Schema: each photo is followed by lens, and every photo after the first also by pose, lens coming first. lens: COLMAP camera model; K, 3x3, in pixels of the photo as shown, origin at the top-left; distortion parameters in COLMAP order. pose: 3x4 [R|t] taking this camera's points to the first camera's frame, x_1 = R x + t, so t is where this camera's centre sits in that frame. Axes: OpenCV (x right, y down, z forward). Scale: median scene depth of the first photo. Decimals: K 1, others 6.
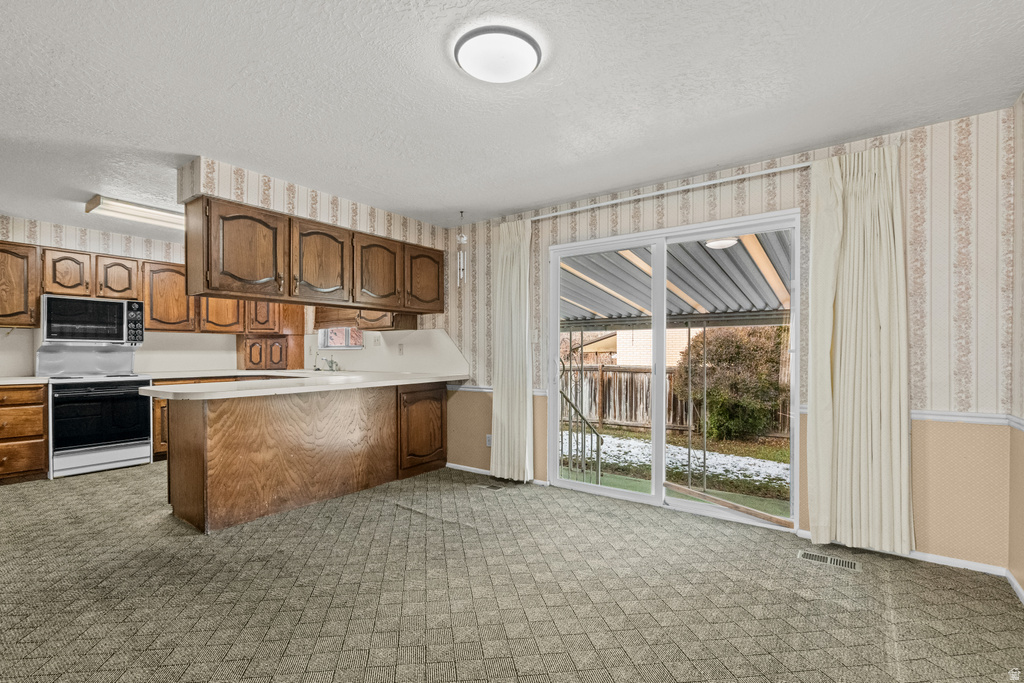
lens RADIAL K [[465.8, 0, 516.0], [0, 465.8, 347.5], [0, 0, 1]] dist [-0.000353, 0.000273]
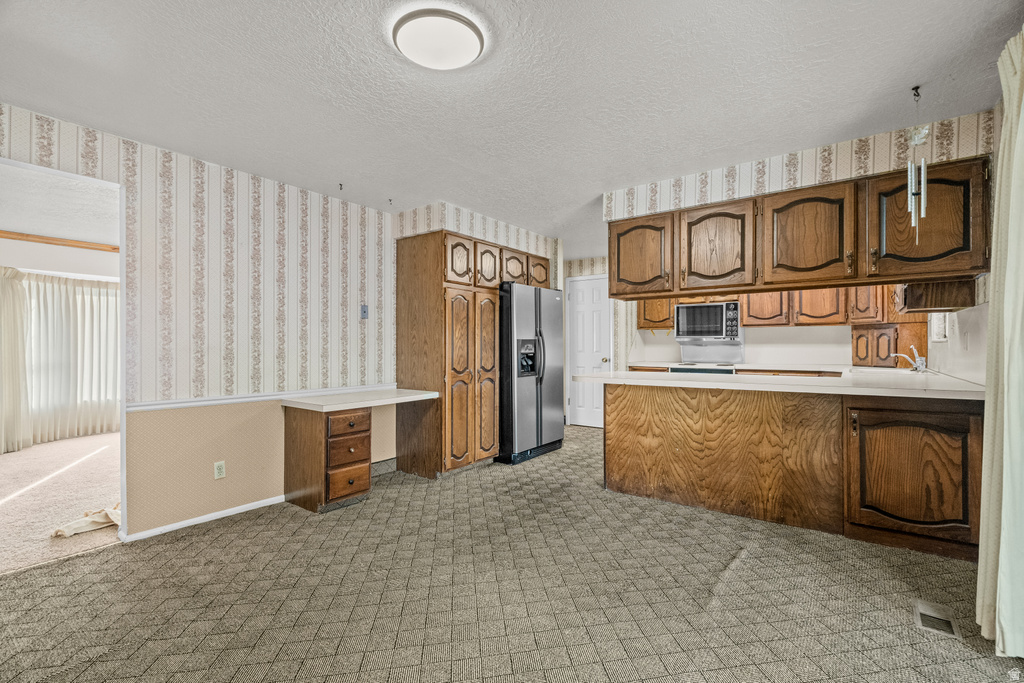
lens RADIAL K [[465.8, 0, 516.0], [0, 465.8, 337.5], [0, 0, 1]] dist [-0.000353, 0.000273]
pose [[-0.002428, -0.016914, -0.999854, 0.388457], [0.011402, 0.999791, -0.016940, 0.003583], [0.999932, -0.011442, -0.002235, 0.489053]]
